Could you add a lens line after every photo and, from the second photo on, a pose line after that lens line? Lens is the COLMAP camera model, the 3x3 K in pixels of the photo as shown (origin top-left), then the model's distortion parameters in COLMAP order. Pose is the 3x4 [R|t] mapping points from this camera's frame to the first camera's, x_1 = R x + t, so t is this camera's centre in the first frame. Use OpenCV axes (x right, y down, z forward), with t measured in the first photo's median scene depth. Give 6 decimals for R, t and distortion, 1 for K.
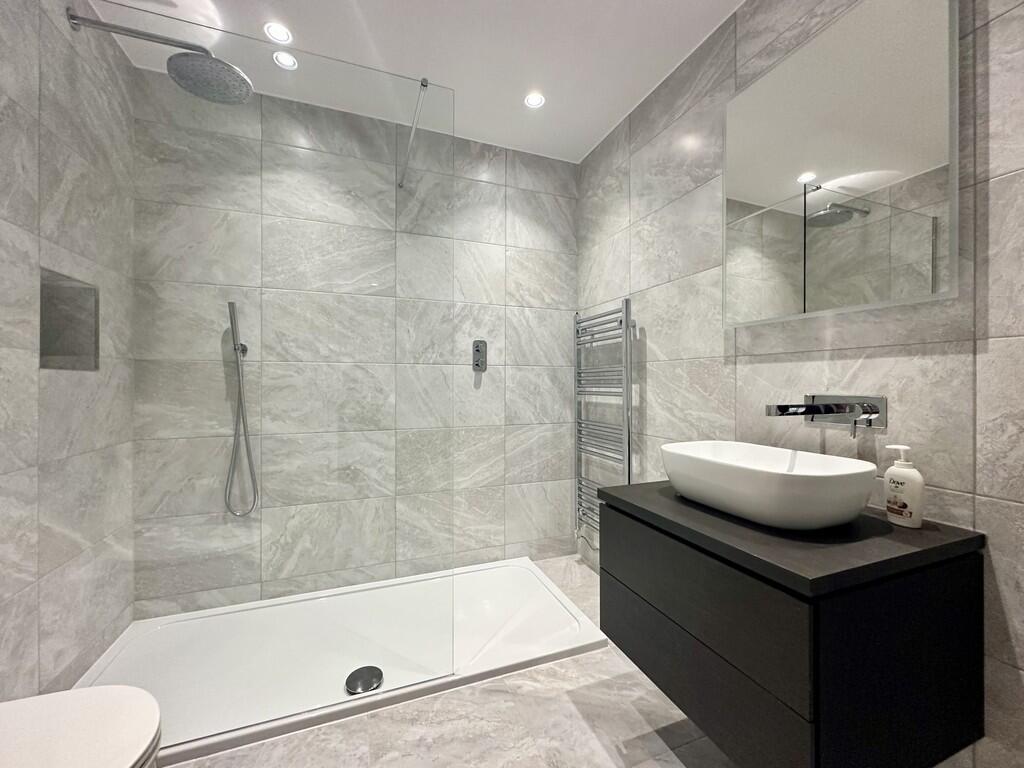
lens RADIAL K [[413.7, 0, 512.0], [0, 413.7, 384.0], [0, 0, 1]] dist [-0.007327, -0.000024]
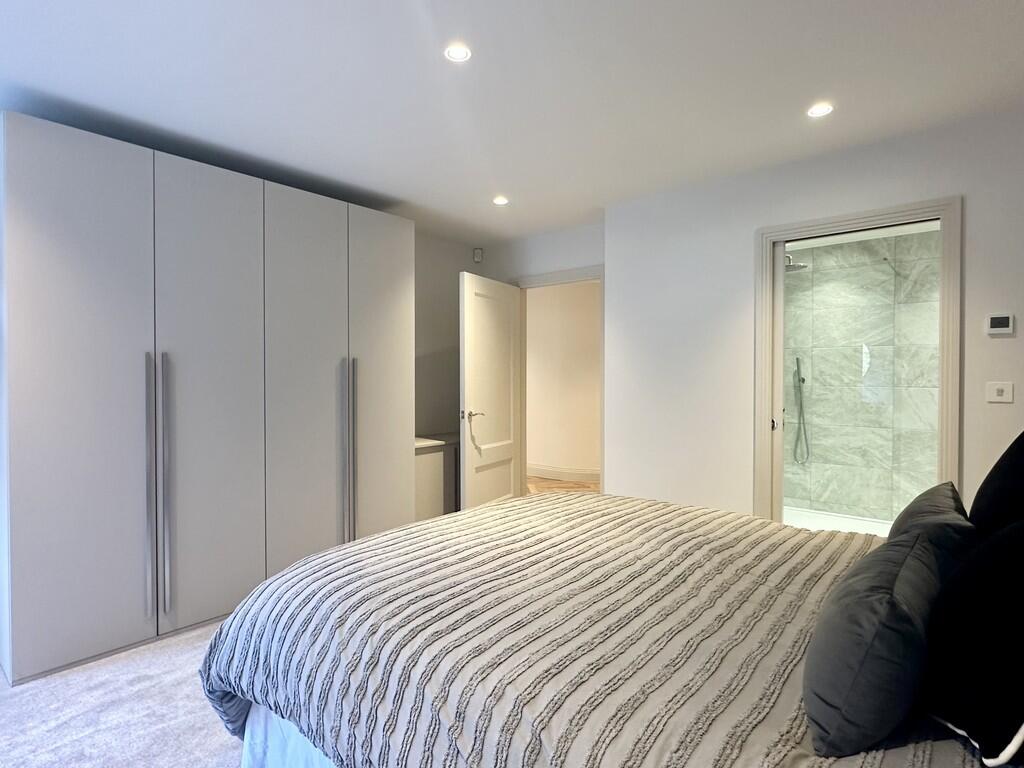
lens RADIAL K [[547.7, 0, 512.0], [0, 547.7, 384.0], [0, 0, 1]] dist [-0.000436, 0.000070]
pose [[0.465985, 0.013155, -0.884695, 0.960752], [-0.000669, 0.999894, 0.014515, -0.097130], [0.884792, -0.006172, 0.465945, -1.371164]]
